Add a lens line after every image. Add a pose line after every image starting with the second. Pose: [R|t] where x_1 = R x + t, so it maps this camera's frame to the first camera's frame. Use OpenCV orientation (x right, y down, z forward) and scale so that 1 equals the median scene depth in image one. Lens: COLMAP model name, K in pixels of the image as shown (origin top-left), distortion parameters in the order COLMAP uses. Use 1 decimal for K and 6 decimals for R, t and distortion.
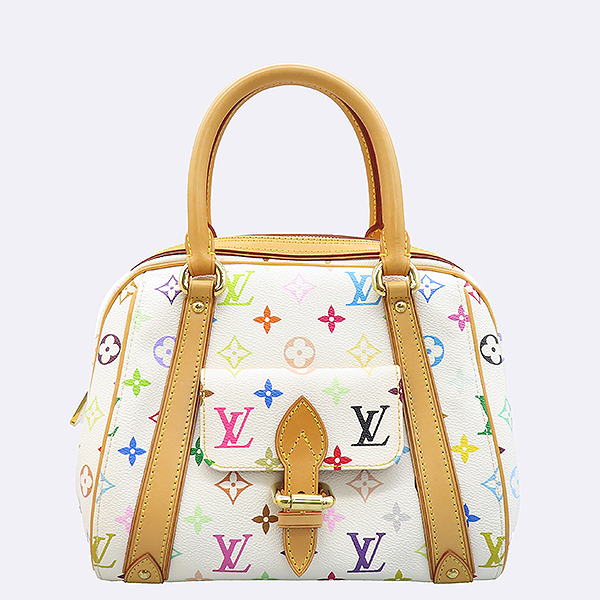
lens RADIAL K [[556.1, 0, 300.0], [0, 556.1, 300.0], [0, 0, 1]] dist [-0.007347, -0.004721]
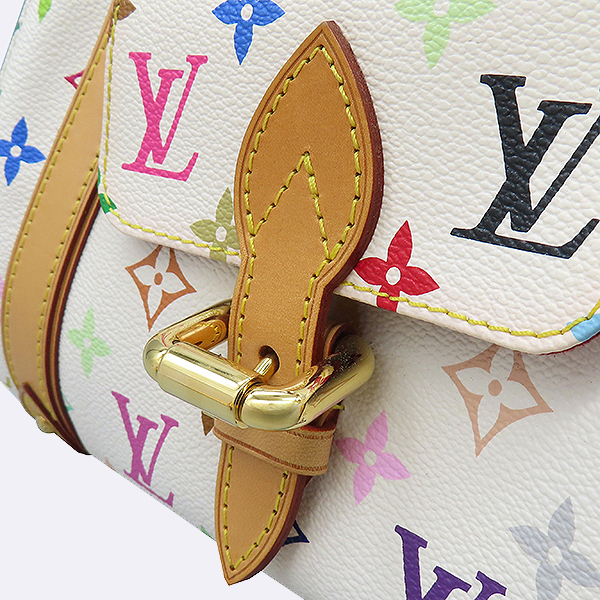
lens RADIAL K [[834.5, 0, 300.0], [0, 834.5, 300.0], [0, 0, 1]] dist [0.010365, 0.012044]
pose [[0.756974, 0.235595, -0.609496, 0.275349], [-0.021157, 0.941090, 0.337494, 0.164505], [0.653103, -0.242580, 0.717365, 0.676235]]
